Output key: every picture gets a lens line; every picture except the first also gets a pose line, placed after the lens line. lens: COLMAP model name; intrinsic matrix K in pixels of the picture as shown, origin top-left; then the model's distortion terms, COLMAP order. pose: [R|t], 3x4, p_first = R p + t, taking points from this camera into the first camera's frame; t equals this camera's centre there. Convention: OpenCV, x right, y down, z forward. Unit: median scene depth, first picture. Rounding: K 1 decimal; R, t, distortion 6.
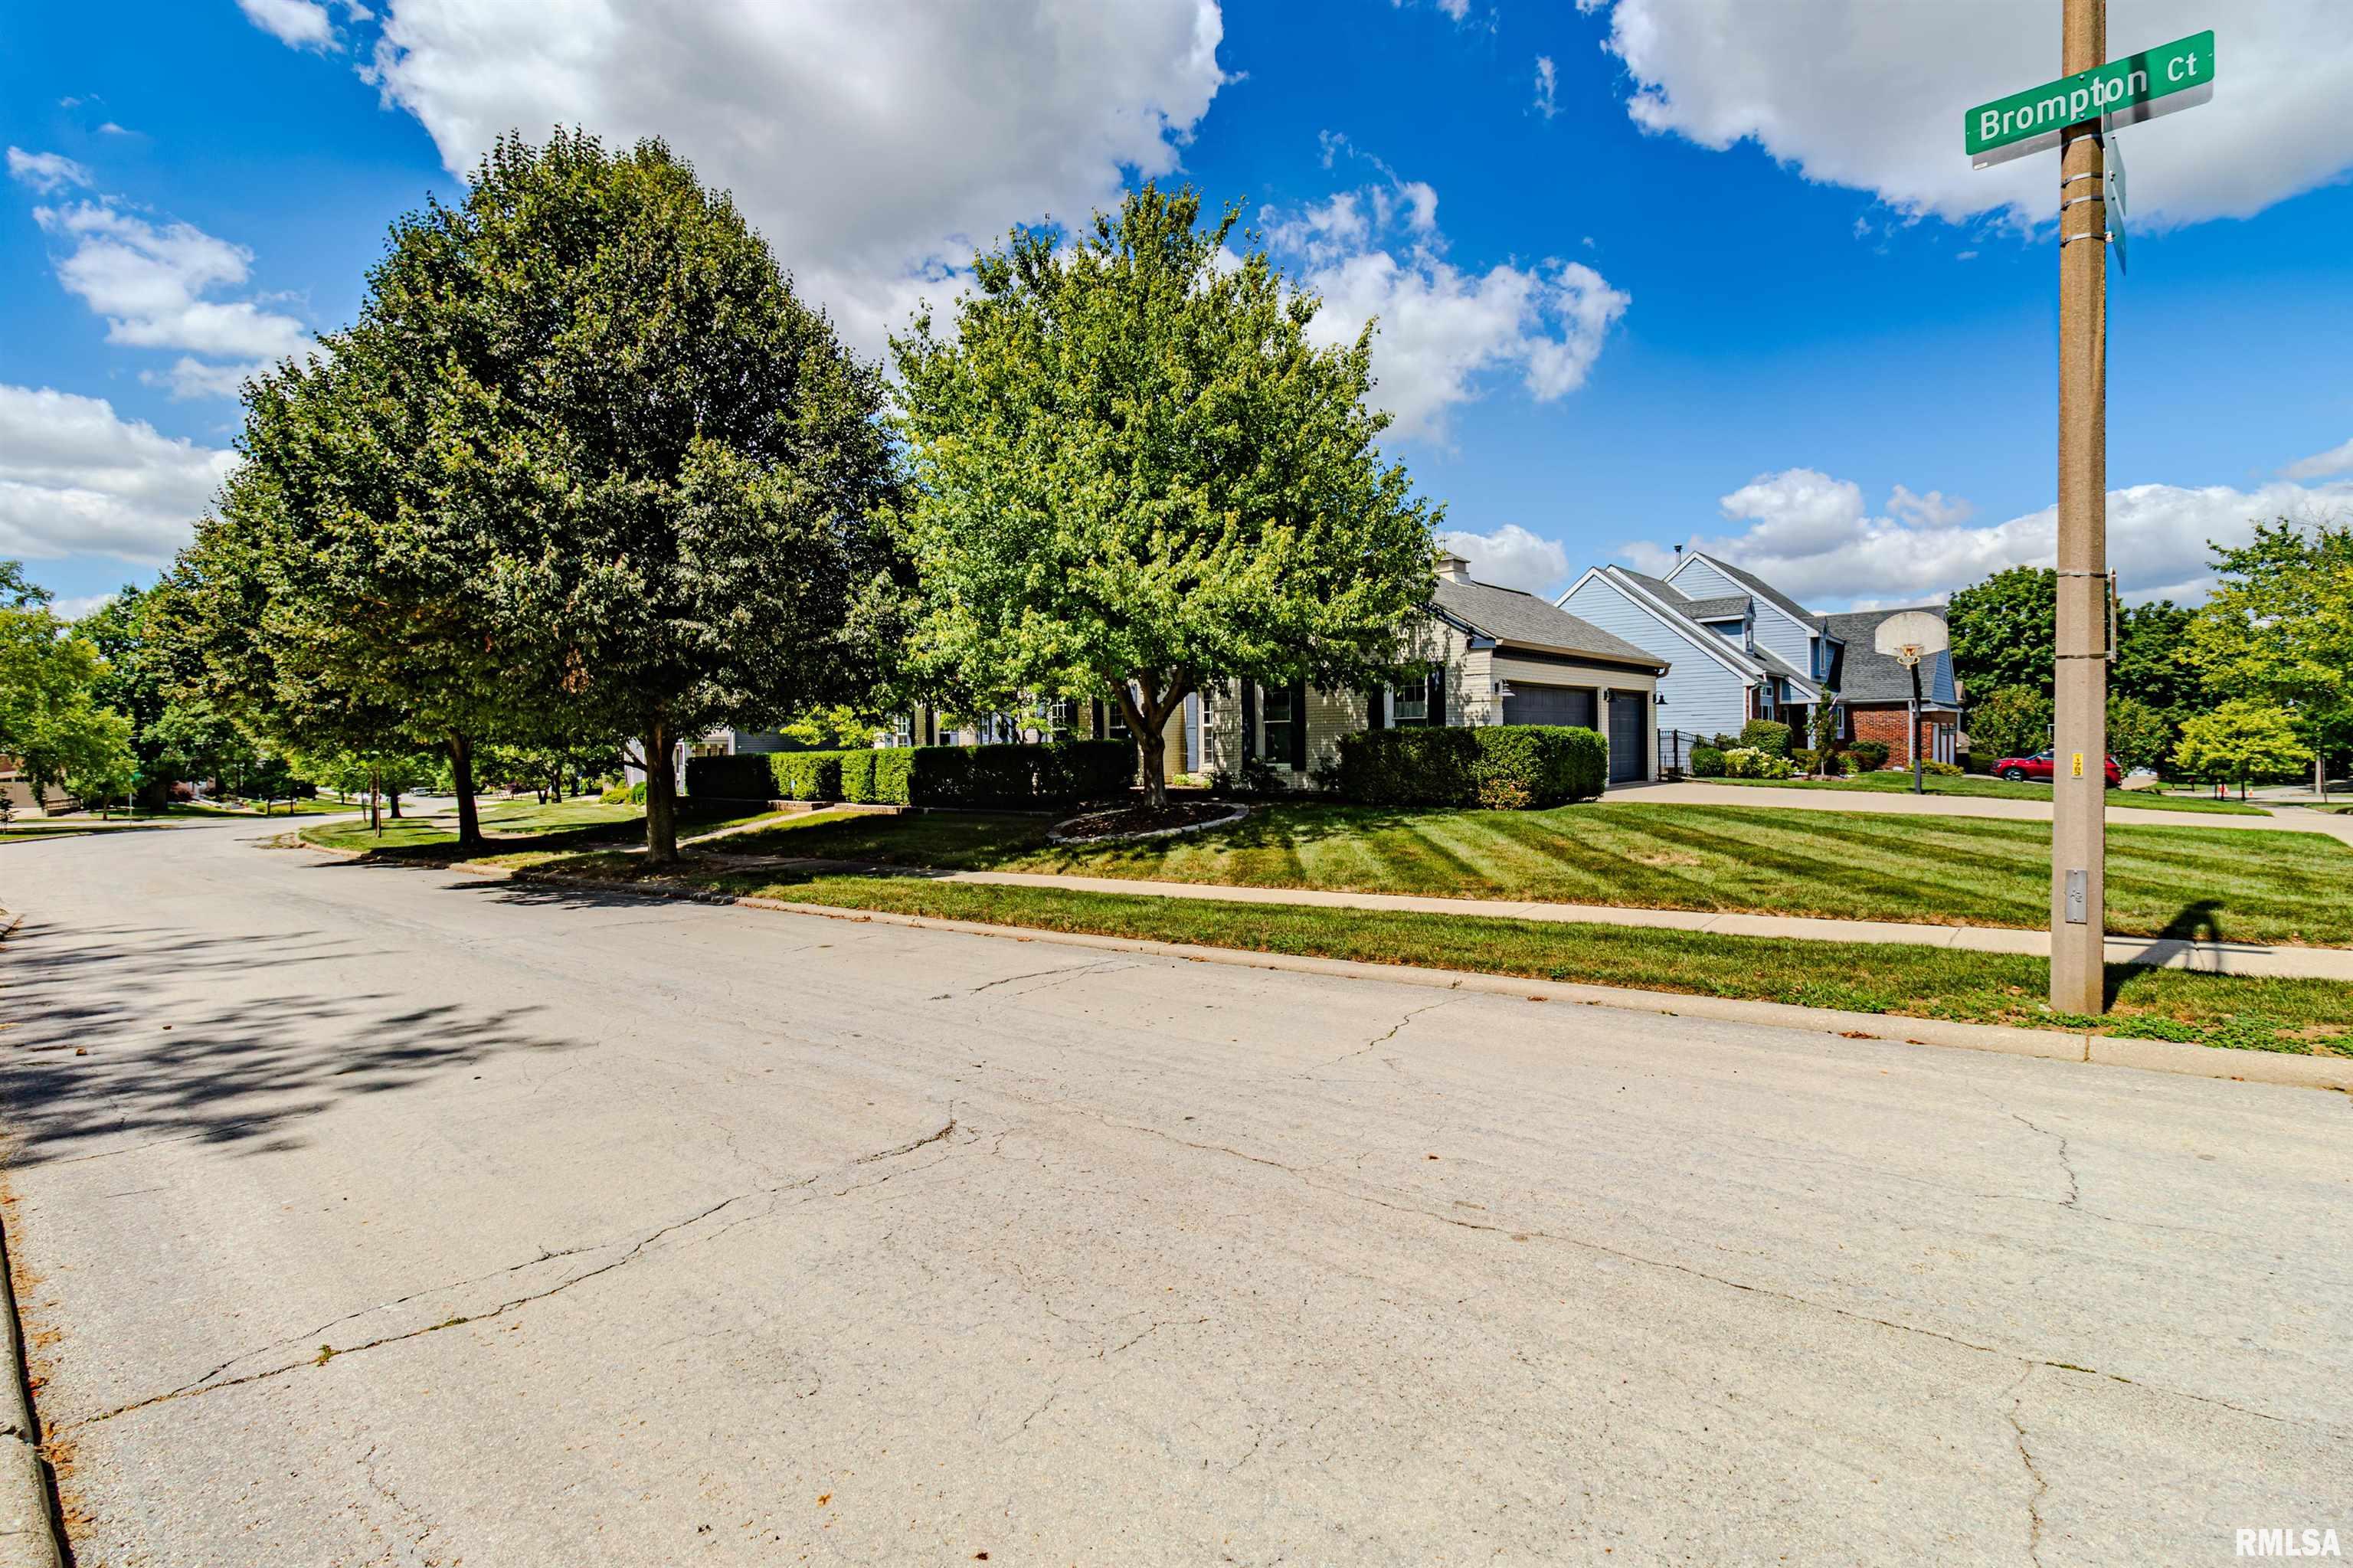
lens RADIAL K [[1104.1, 0, 1174.0], [0, 1104.1, 786.9], [0, 0, 1]] dist [0.005297, 0.000299]
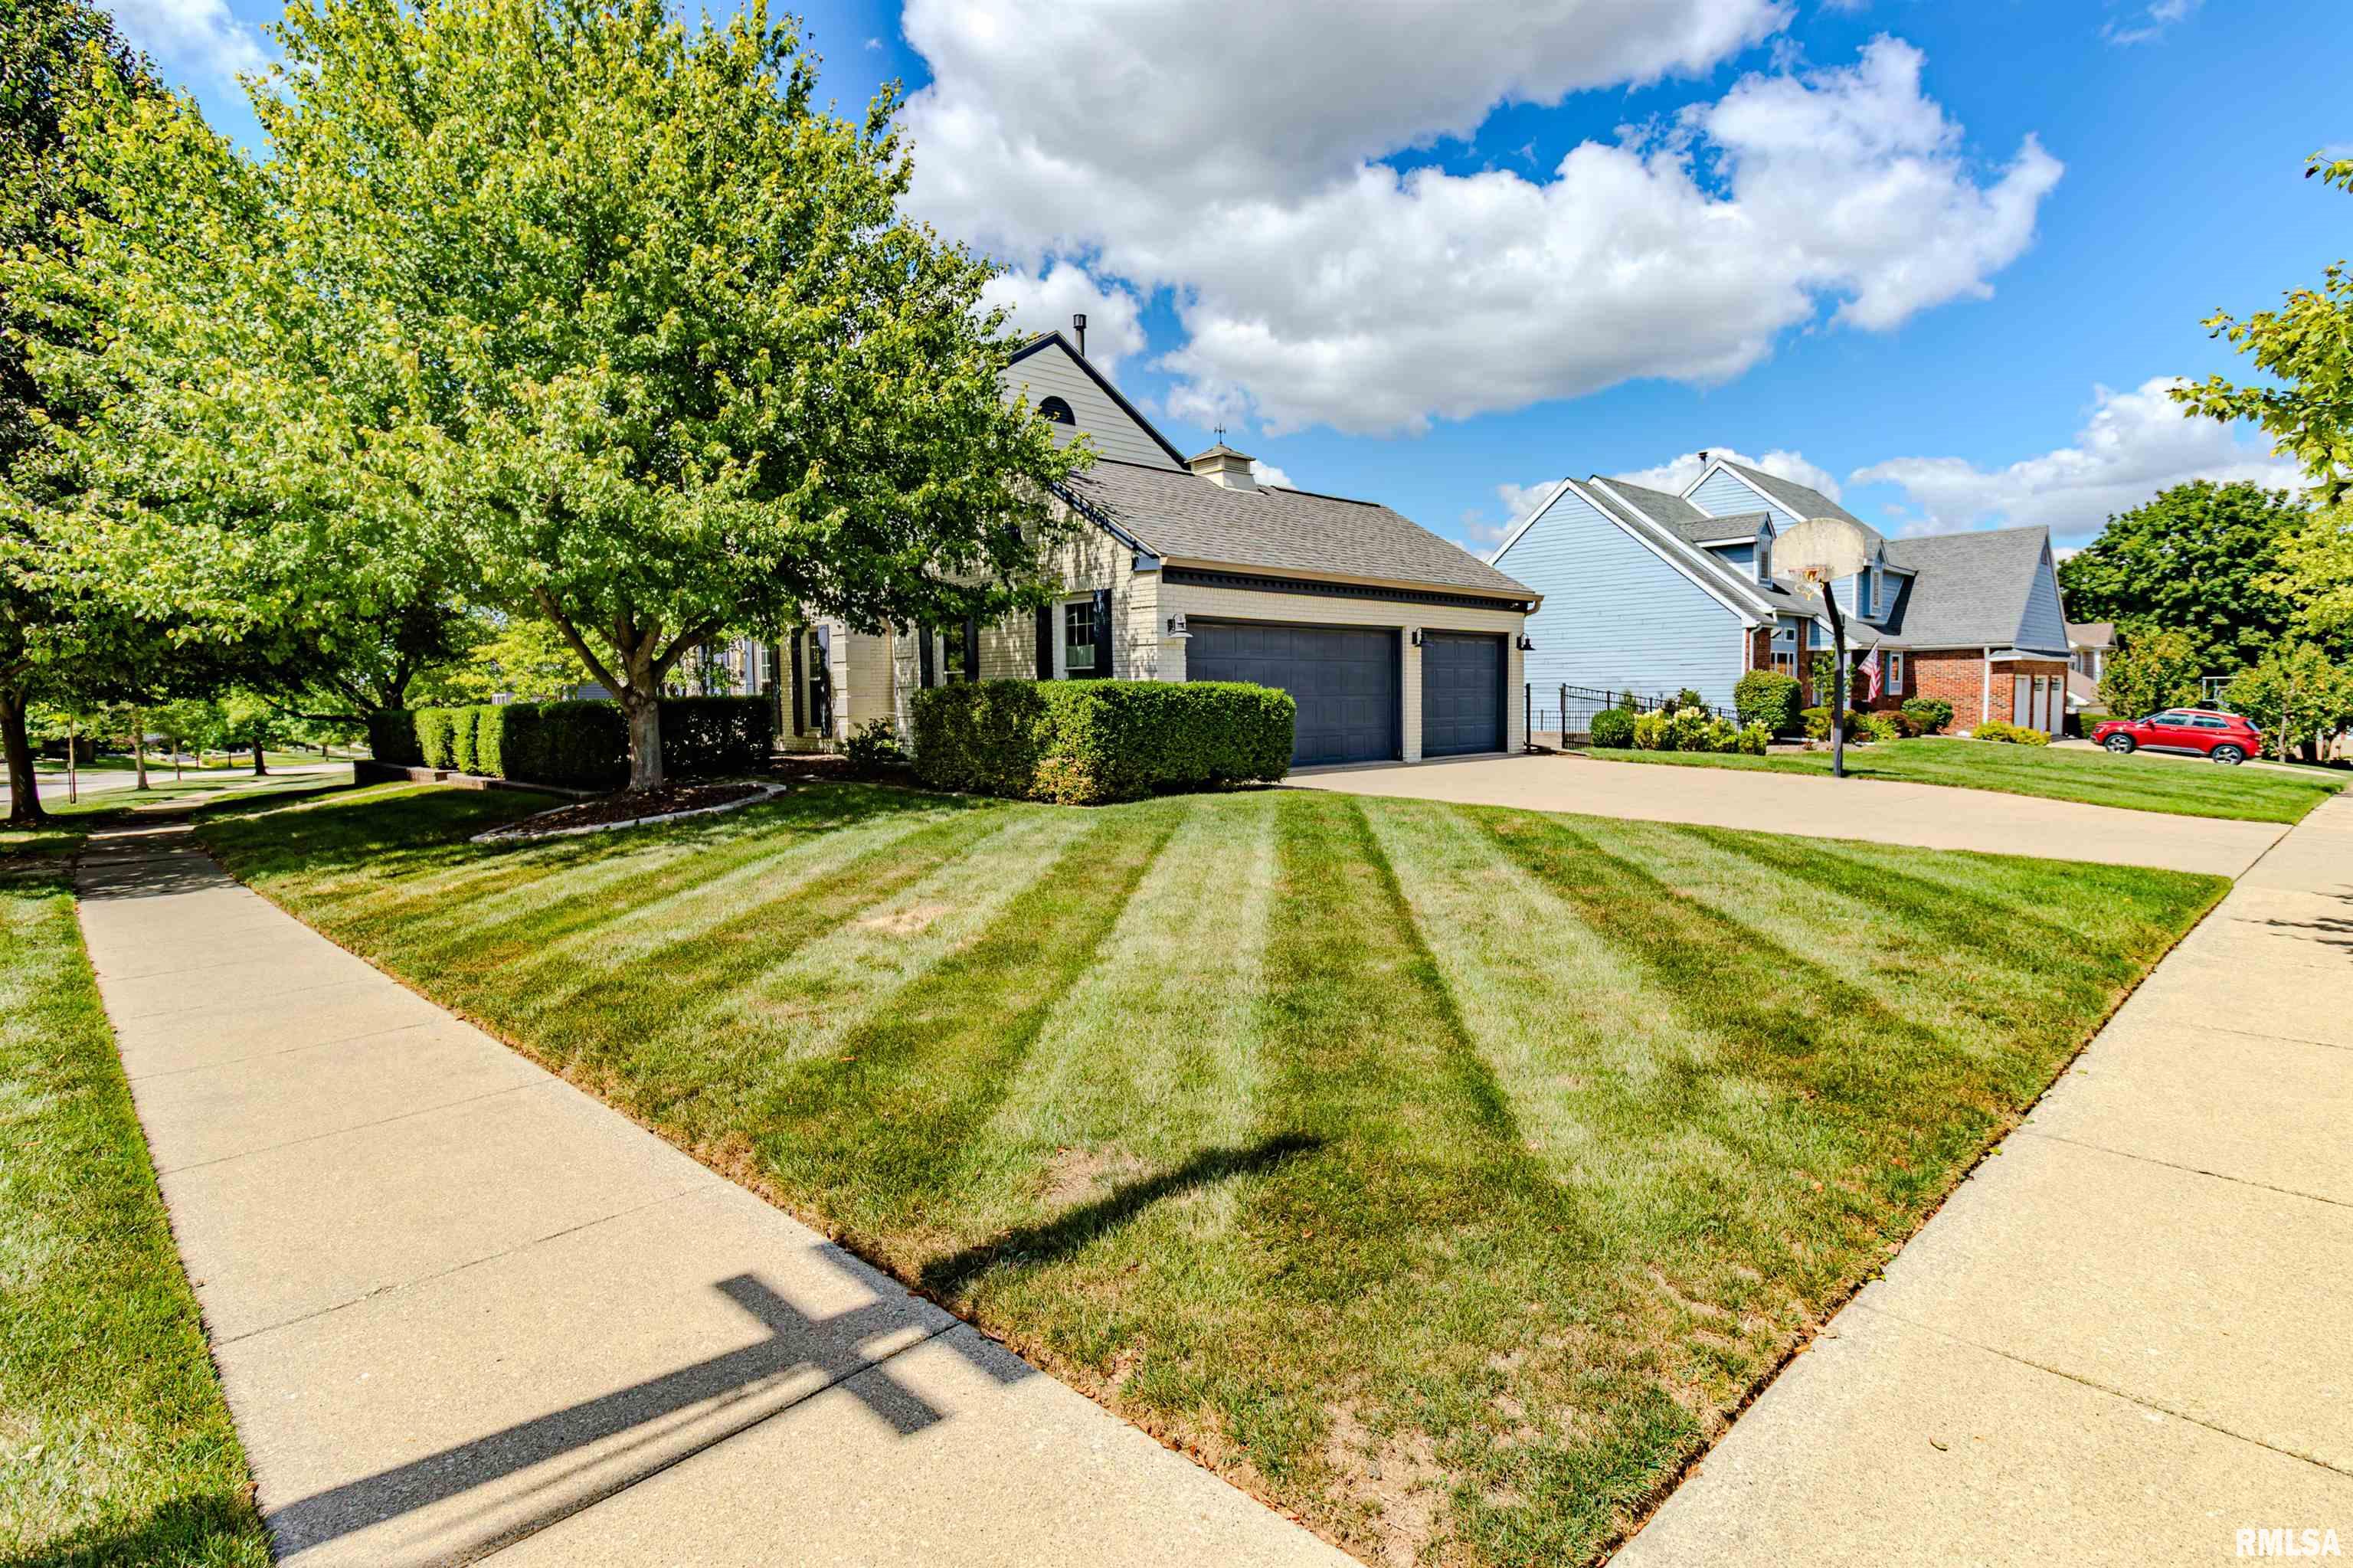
lens RADIAL K [[1190.4, 0, 1190.1], [0, 1190.4, 777.6], [0, 0, 1]] dist [-0.000220, 0.000650]
pose [[0.996357, 0.009740, -0.084725, 0.183696], [-0.007120, 0.999489, 0.031169, -0.007726], [0.084986, -0.030452, 0.995917, 0.114097]]
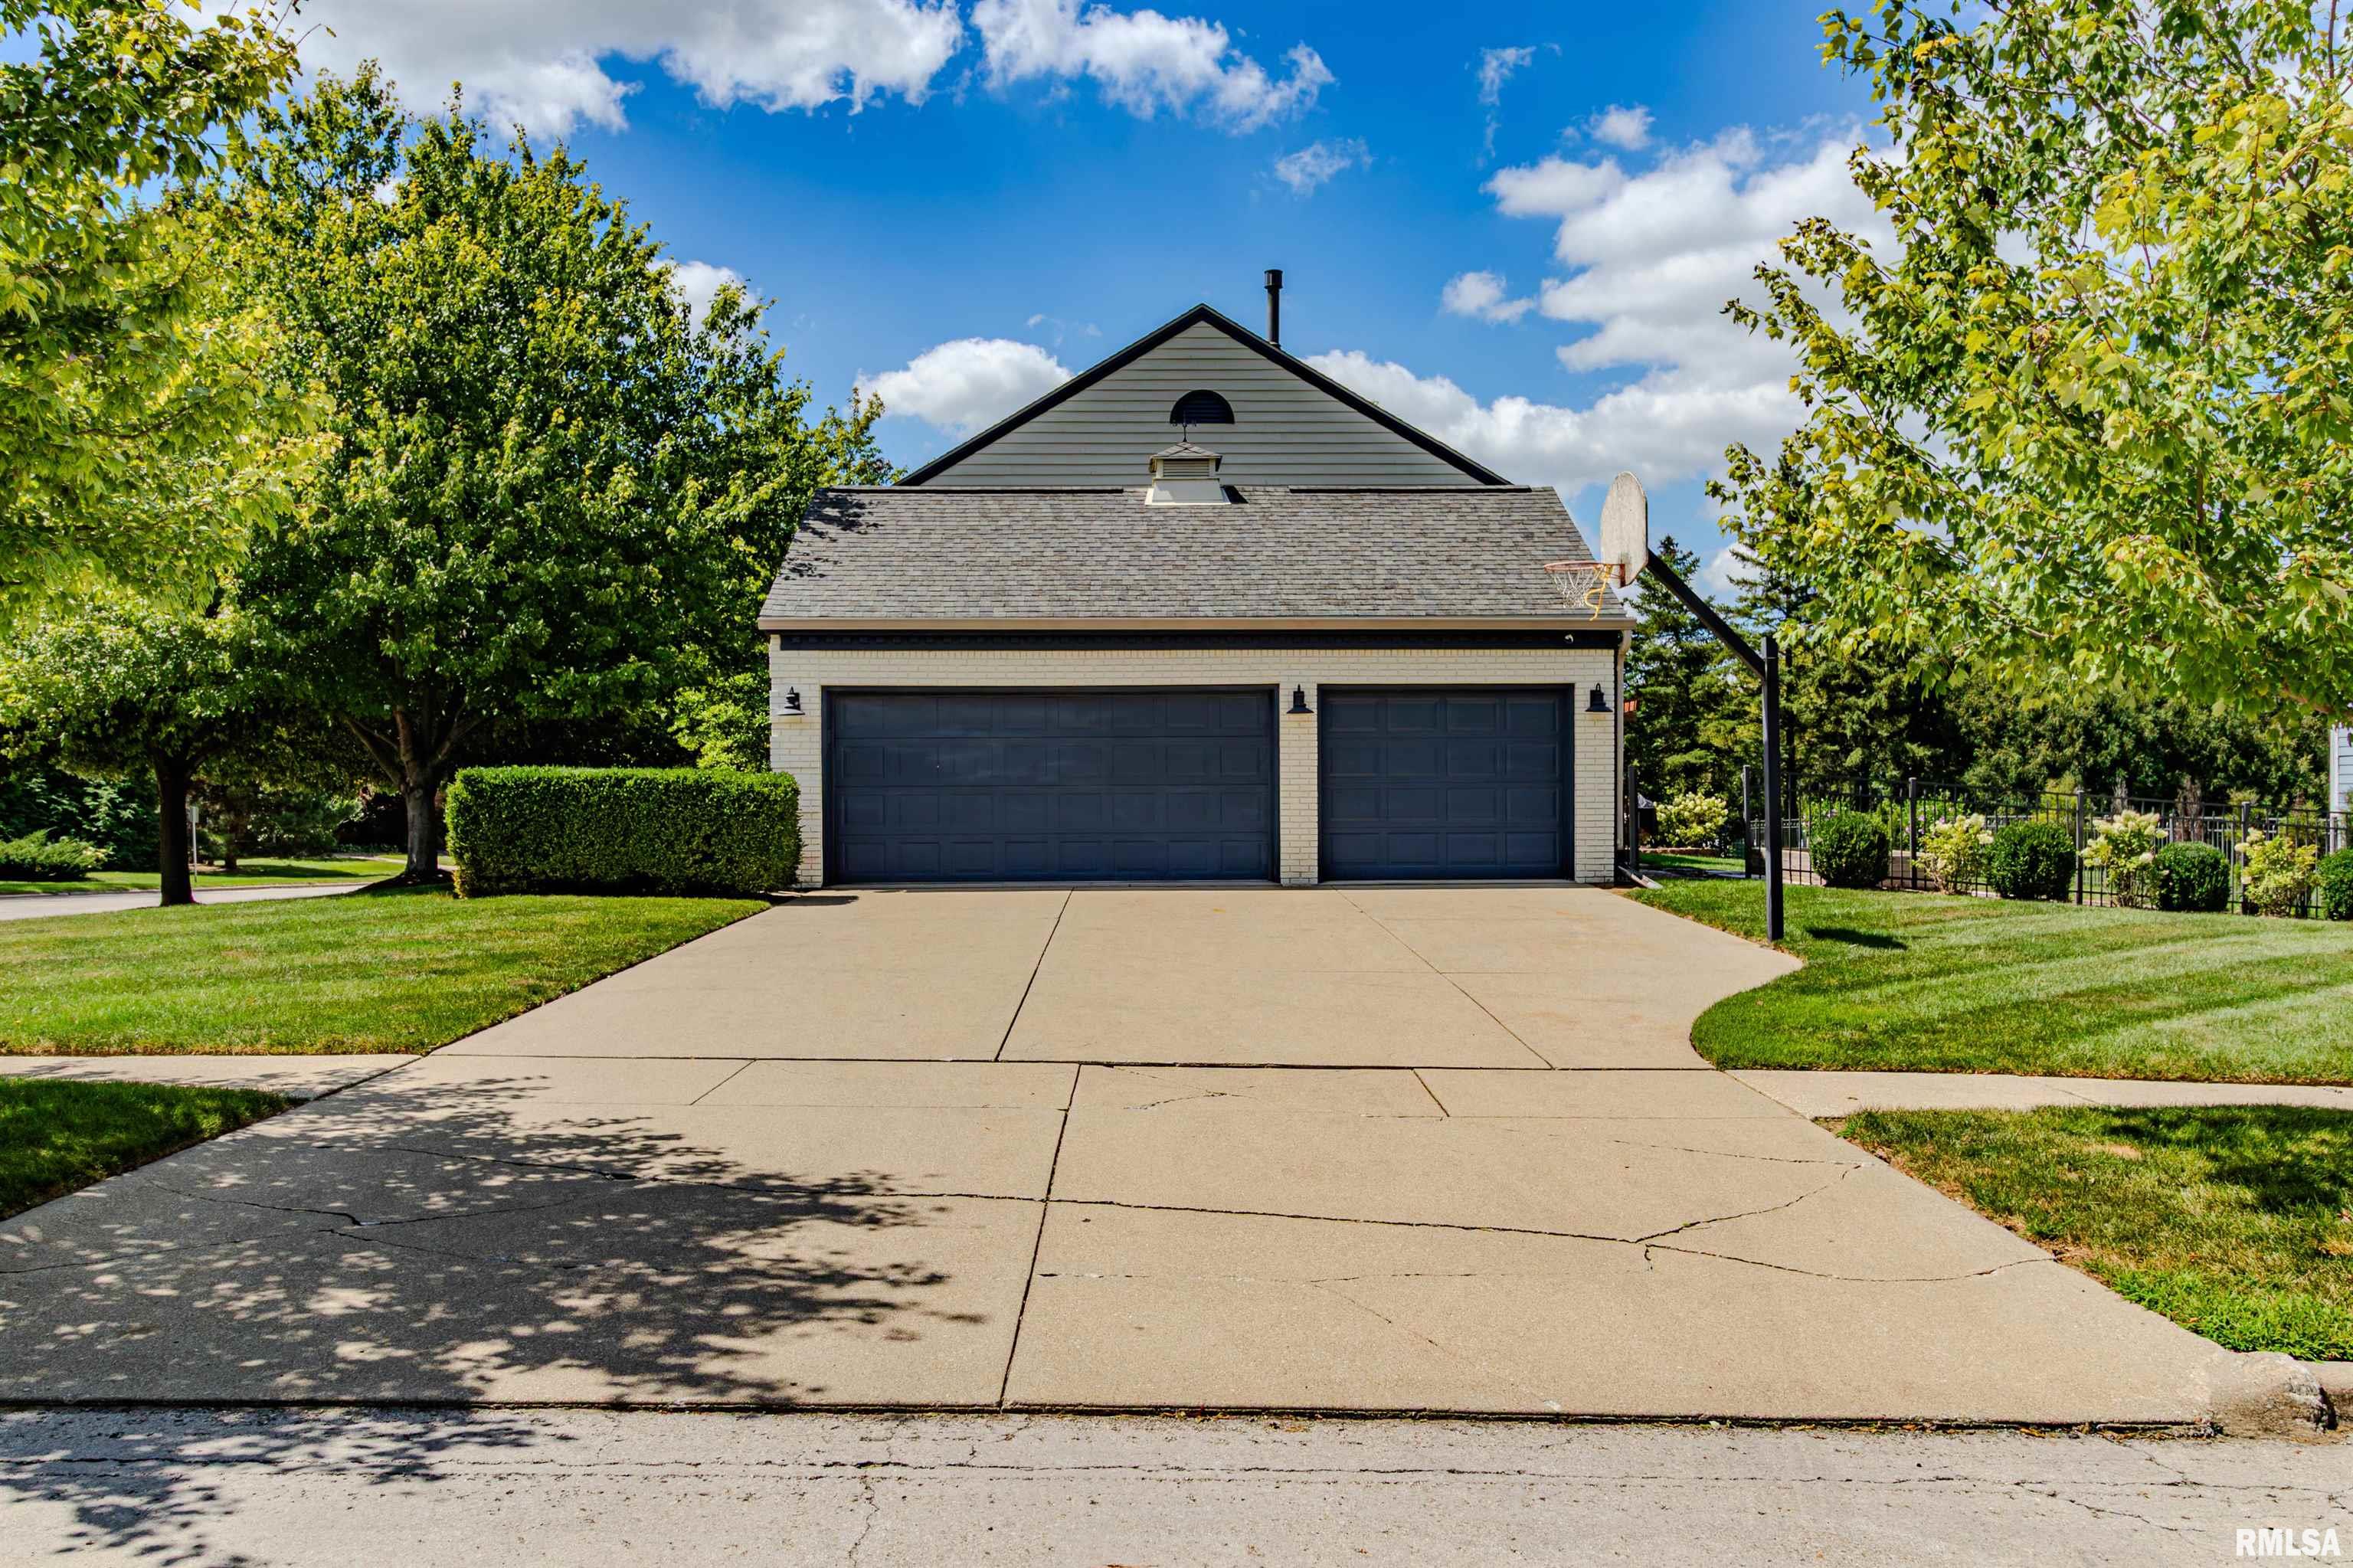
lens RADIAL K [[1849.3, 0, 1174.8], [0, 1849.3, 788.1], [0, 0, 1]] dist [0.006327, 0.000272]
pose [[0.659702, 0.007950, -0.751485, 0.582649], [-0.033915, 0.999240, -0.019202, -0.014920], [0.750762, 0.038154, 0.659470, 0.244418]]
